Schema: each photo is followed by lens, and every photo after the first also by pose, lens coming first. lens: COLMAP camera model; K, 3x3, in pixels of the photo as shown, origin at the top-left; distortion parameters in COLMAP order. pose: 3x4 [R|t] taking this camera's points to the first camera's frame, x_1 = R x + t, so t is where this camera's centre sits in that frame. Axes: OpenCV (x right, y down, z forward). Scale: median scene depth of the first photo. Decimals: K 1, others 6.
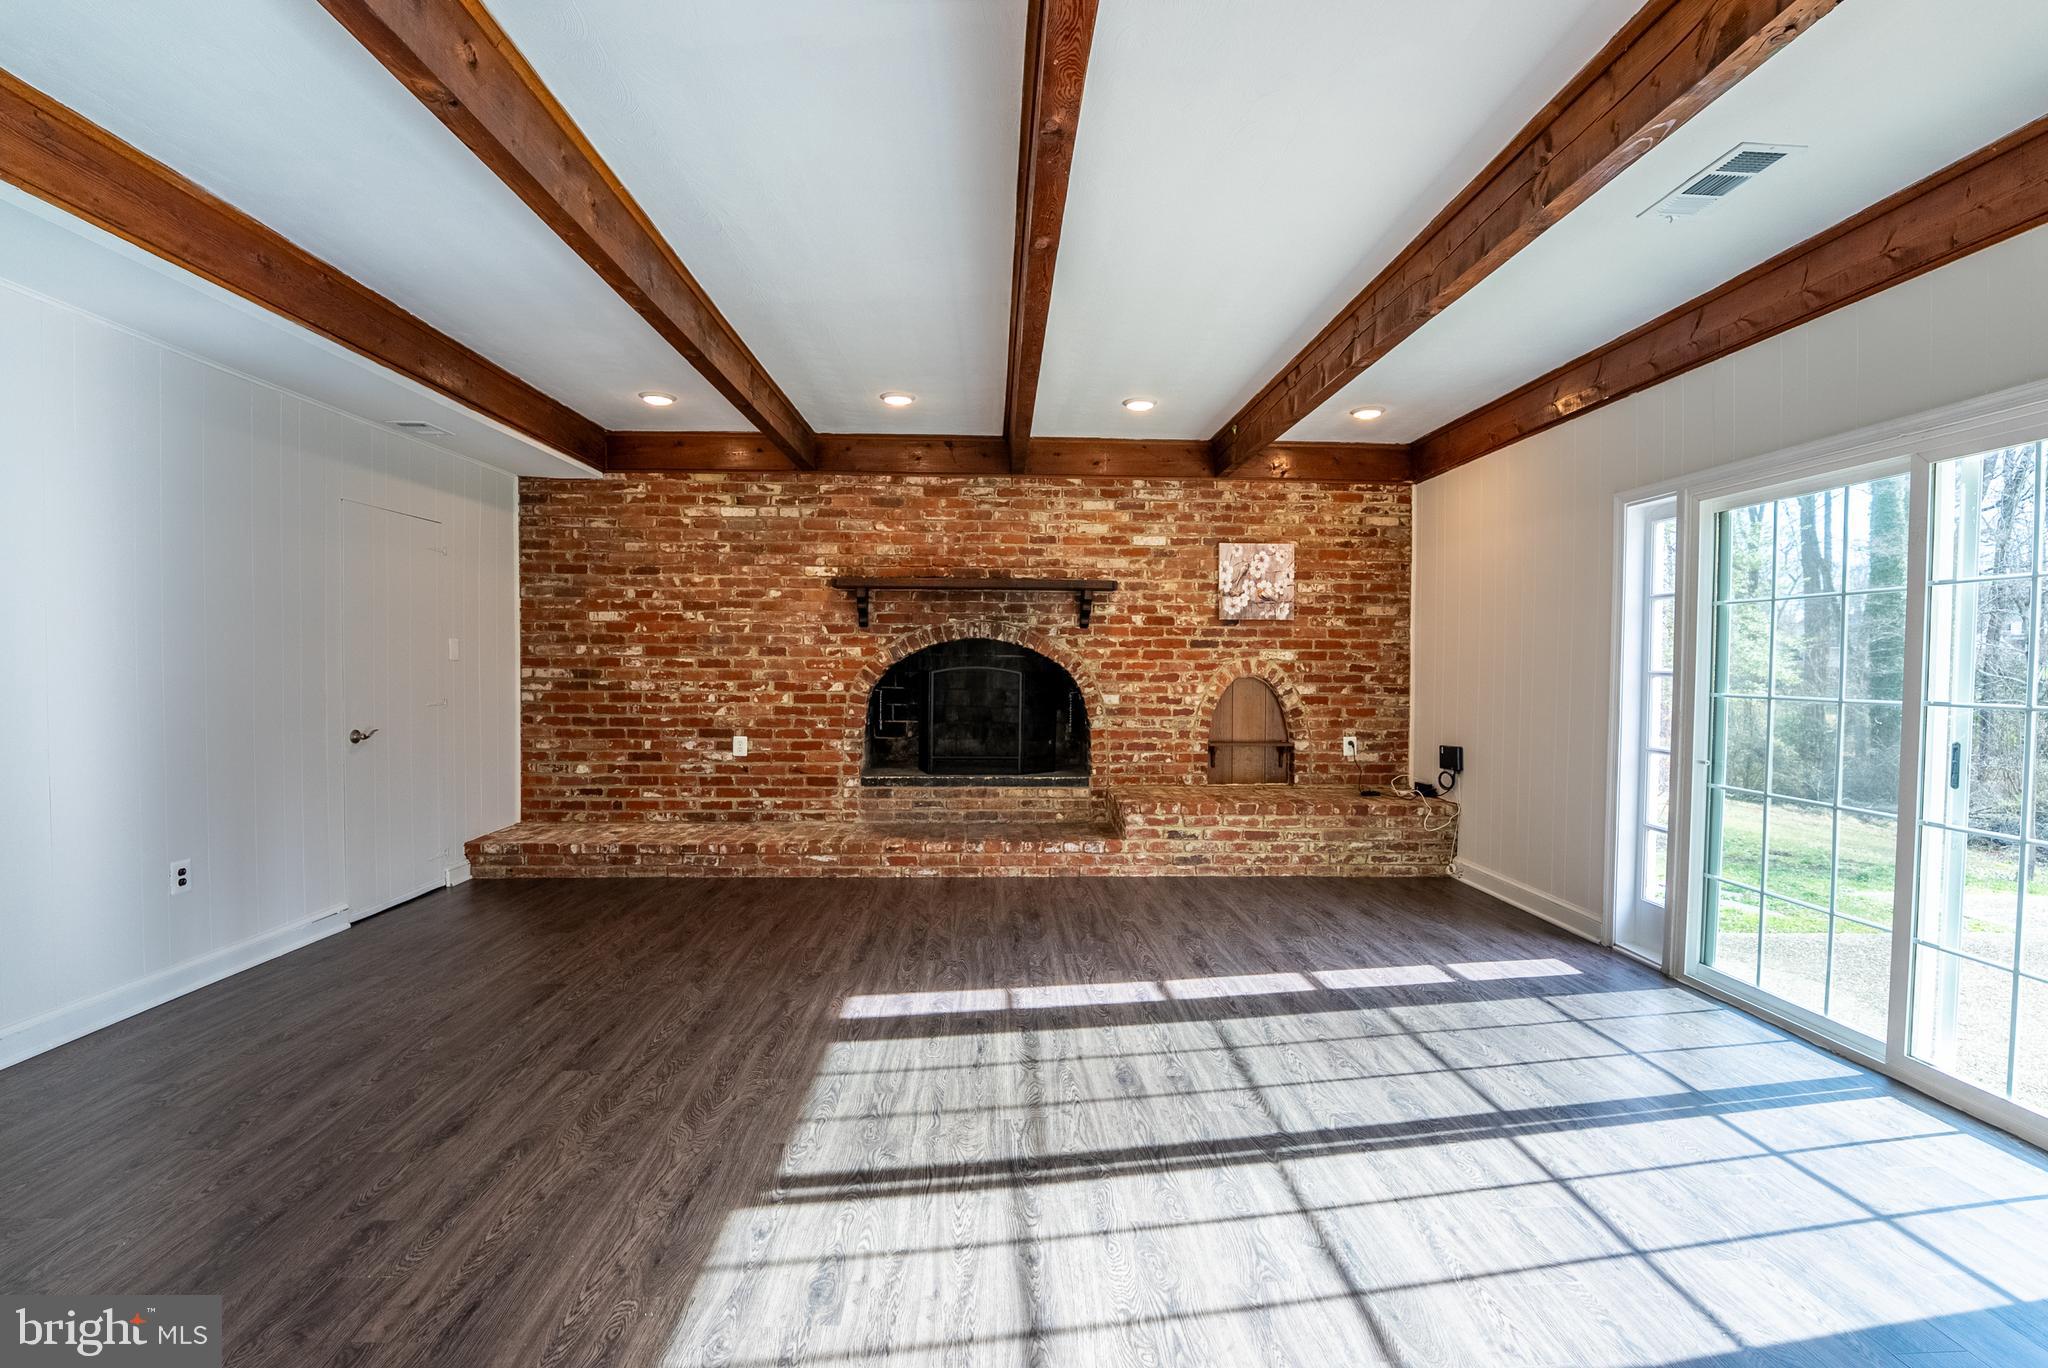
lens RADIAL K [[837.6, 0, 1026.2], [0, 837.6, 686.2], [0, 0, 1]] dist [-0.023687, -0.000224]
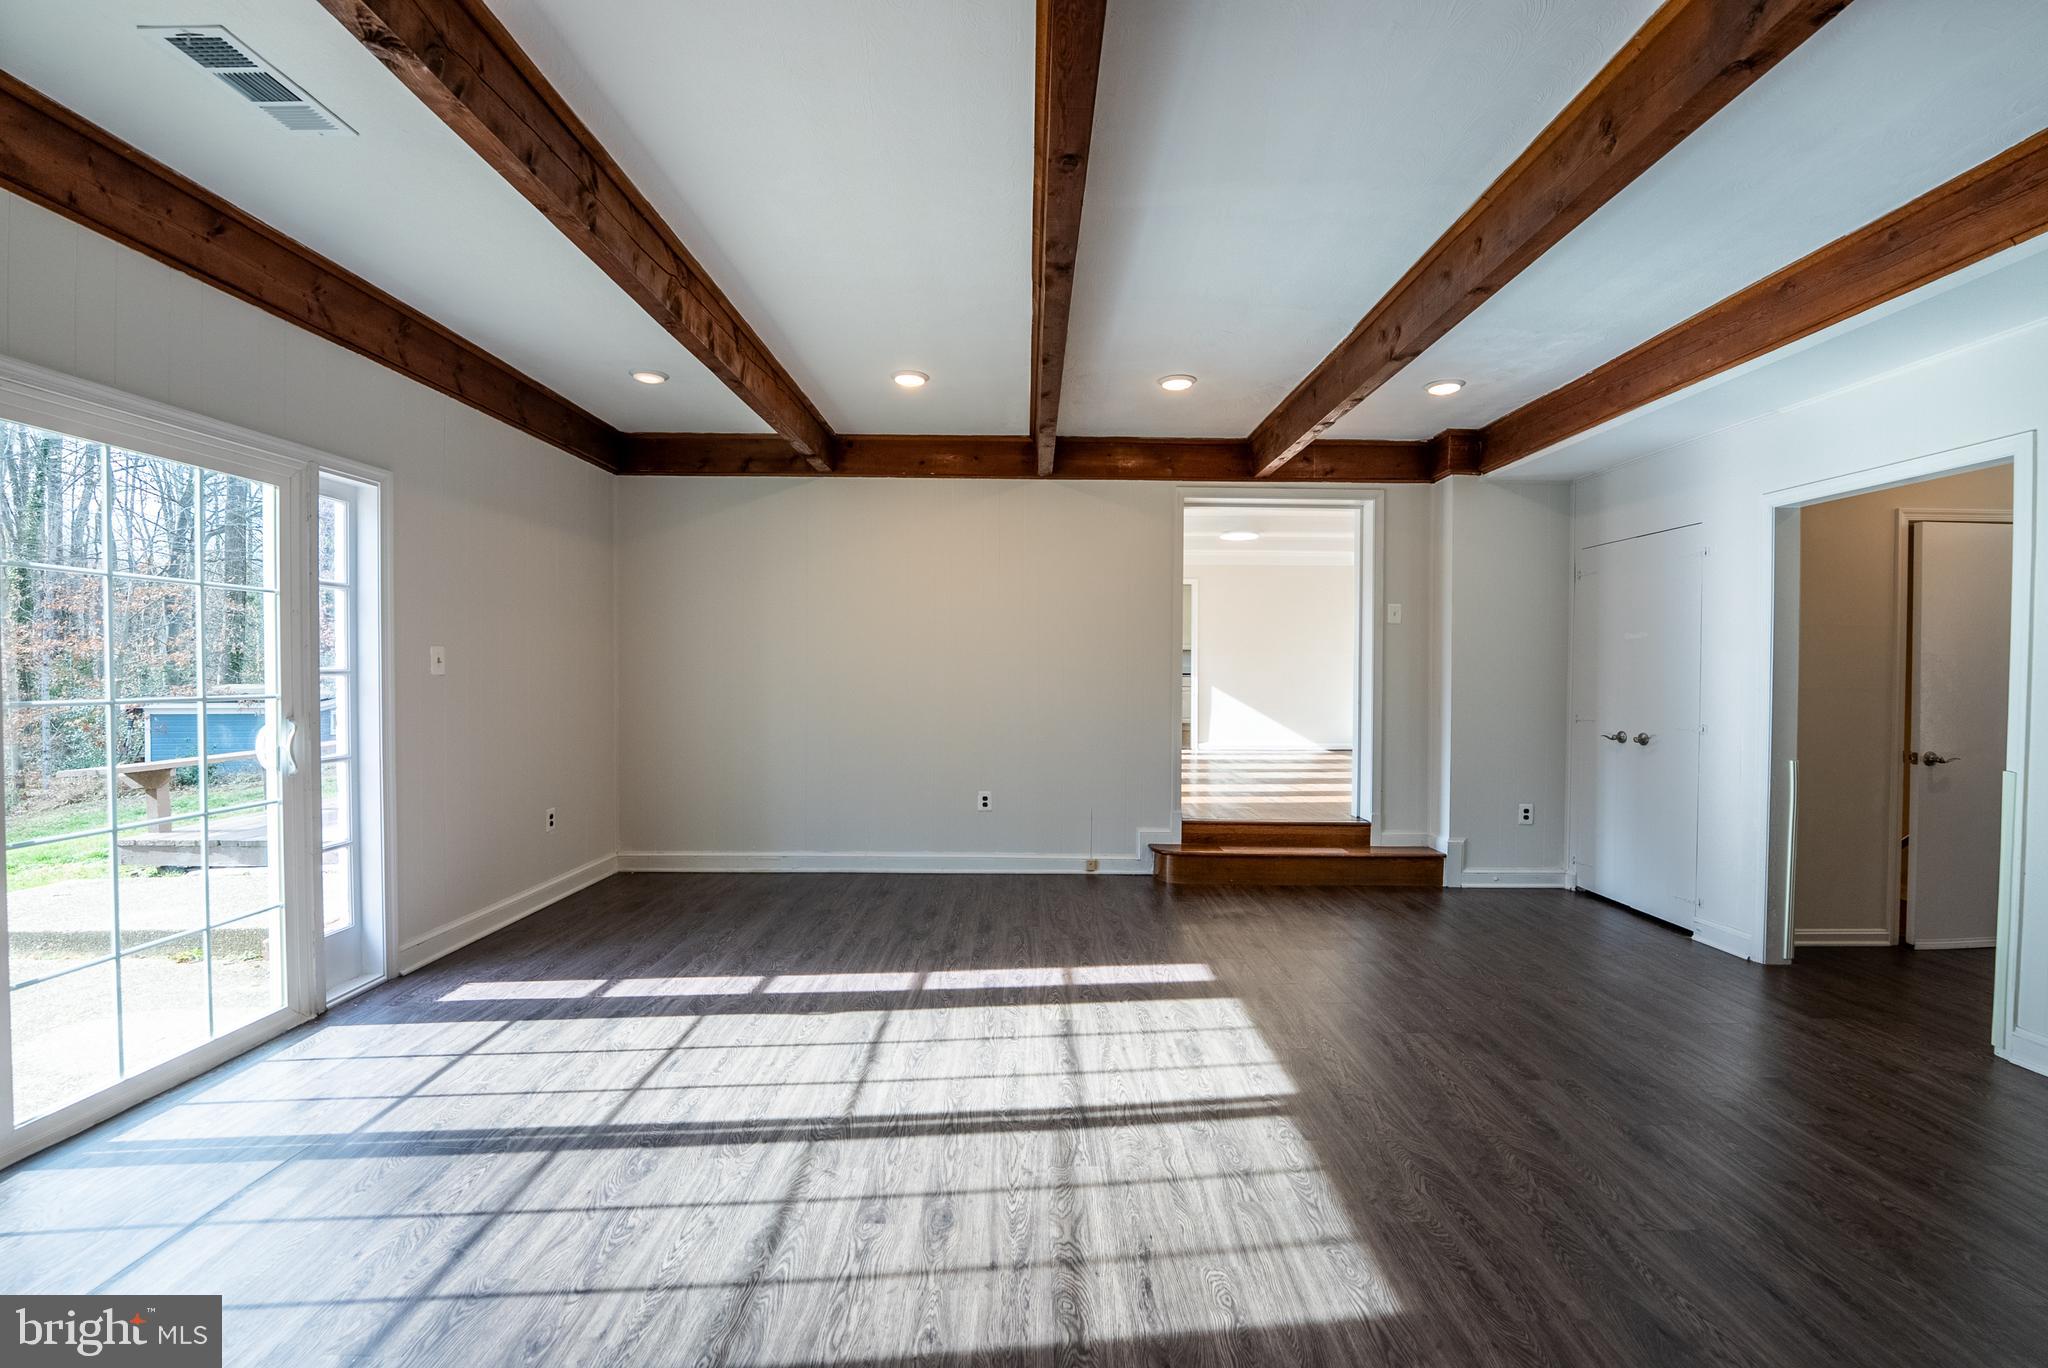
lens RADIAL K [[837.6, 0, 1026.2], [0, 837.6, 686.2], [0, 0, 1]] dist [-0.023687, -0.000224]
pose [[-0.998975, -0.014080, 0.043021, 0.020873], [-0.012036, 0.998804, 0.047396, -0.058751], [-0.043636, 0.046829, -0.997949, 2.054508]]
